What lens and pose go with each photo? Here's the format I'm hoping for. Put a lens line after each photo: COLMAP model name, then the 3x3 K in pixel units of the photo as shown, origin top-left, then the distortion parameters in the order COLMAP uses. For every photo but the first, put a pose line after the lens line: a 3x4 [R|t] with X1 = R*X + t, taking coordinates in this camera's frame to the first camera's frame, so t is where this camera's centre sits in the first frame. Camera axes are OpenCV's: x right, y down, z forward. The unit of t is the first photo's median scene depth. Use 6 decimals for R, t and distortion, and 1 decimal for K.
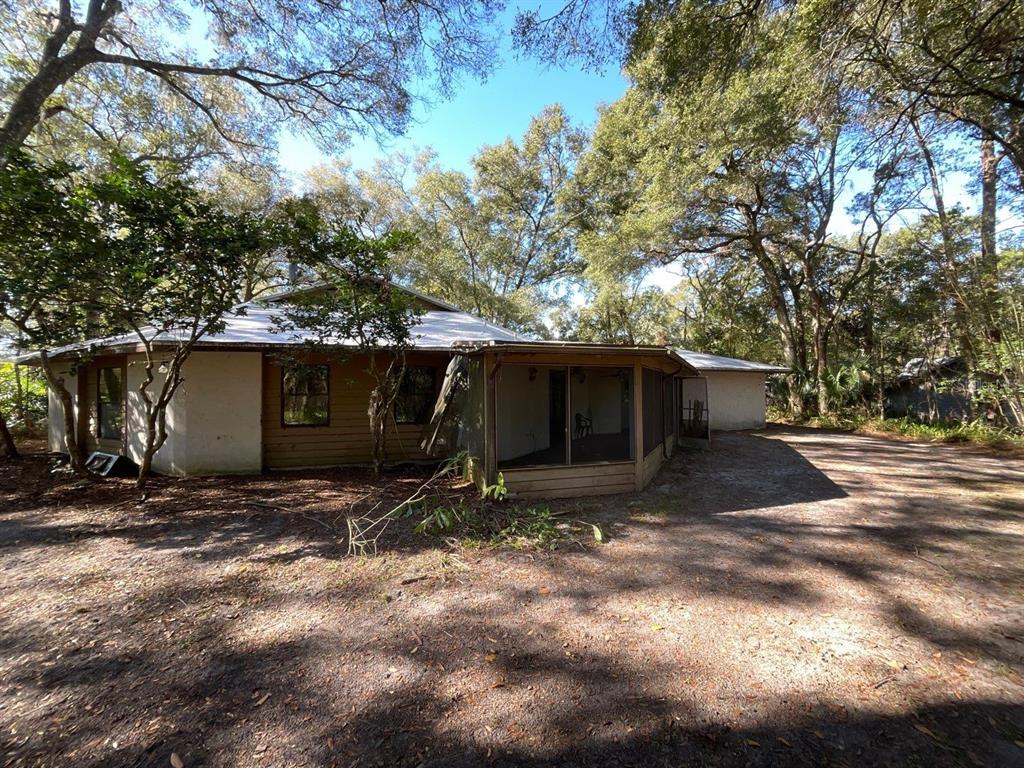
lens RADIAL K [[411.9, 0, 512.0], [0, 411.9, 387.6], [0, 0, 1]] dist [-0.001321, -0.000633]
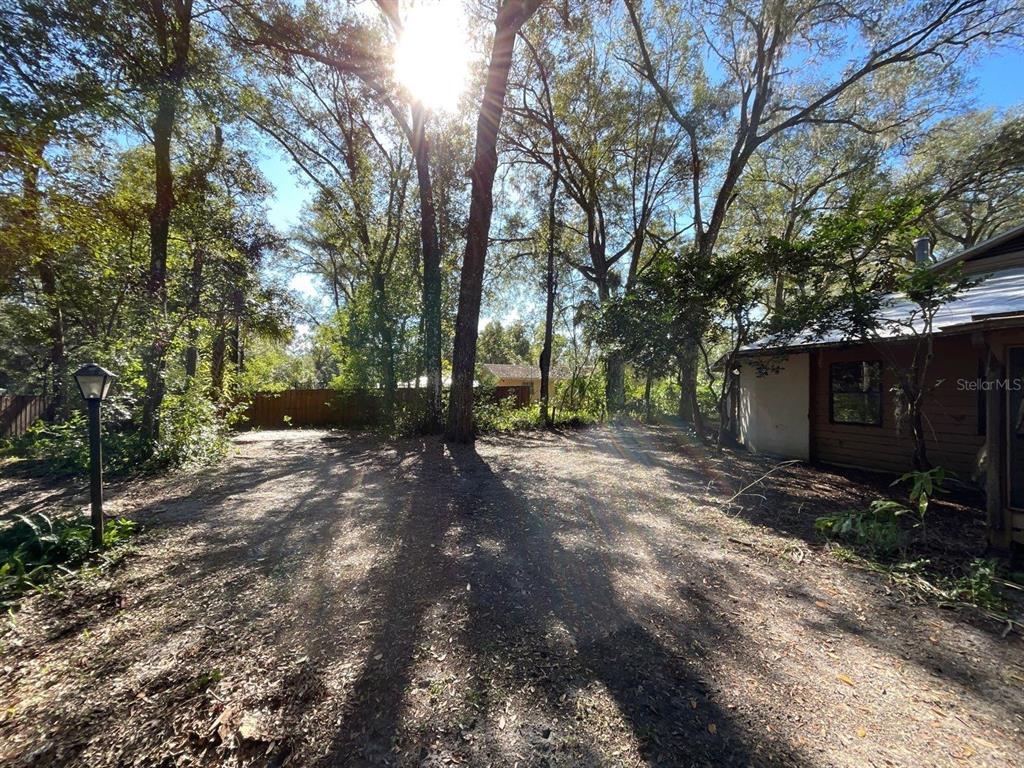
lens RADIAL K [[411.9, 0, 511.9], [0, 411.9, 385.5], [0, 0, 1]] dist [-0.001321, -0.000633]
pose [[0.095819, -0.000491, -0.995399, 0.221739], [-0.004714, 0.999988, -0.000947, 0.003373], [0.995388, 0.004783, 0.095815, 0.055772]]
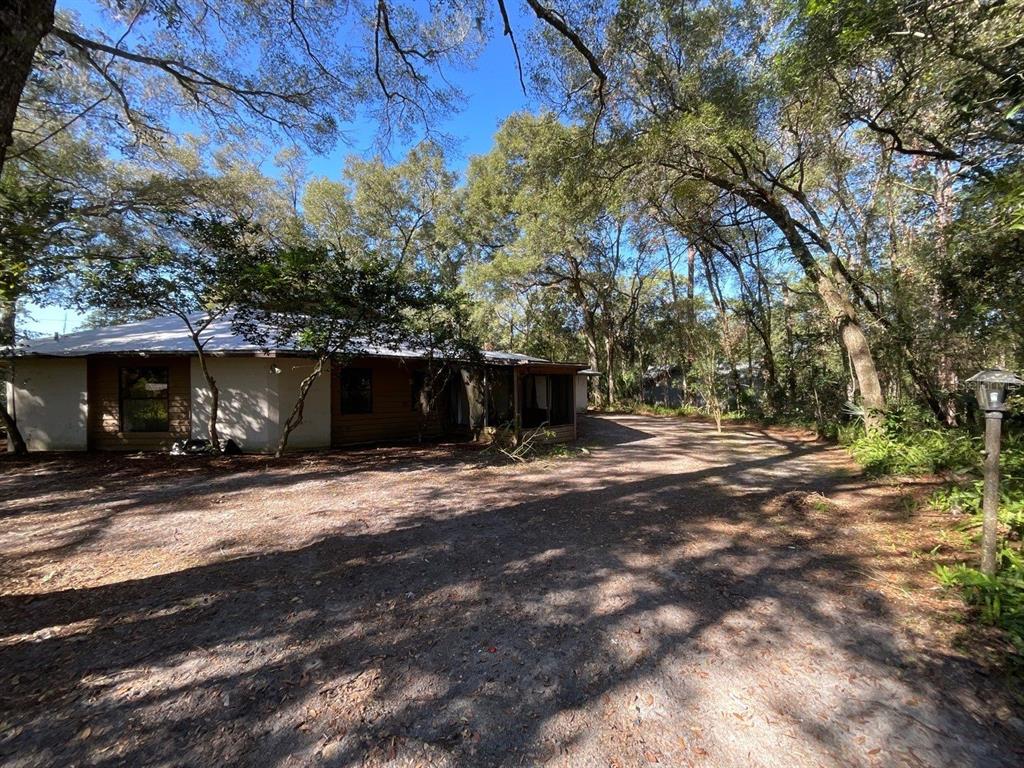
lens RADIAL K [[411.9, 0, 511.8], [0, 411.9, 383.0], [0, 0, 1]] dist [-0.001321, -0.000633]
pose [[0.890695, 0.003052, 0.454591, -0.371382], [-0.001973, 0.999994, -0.002850, -0.002637], [-0.454597, 0.001642, 0.890696, -0.247173]]
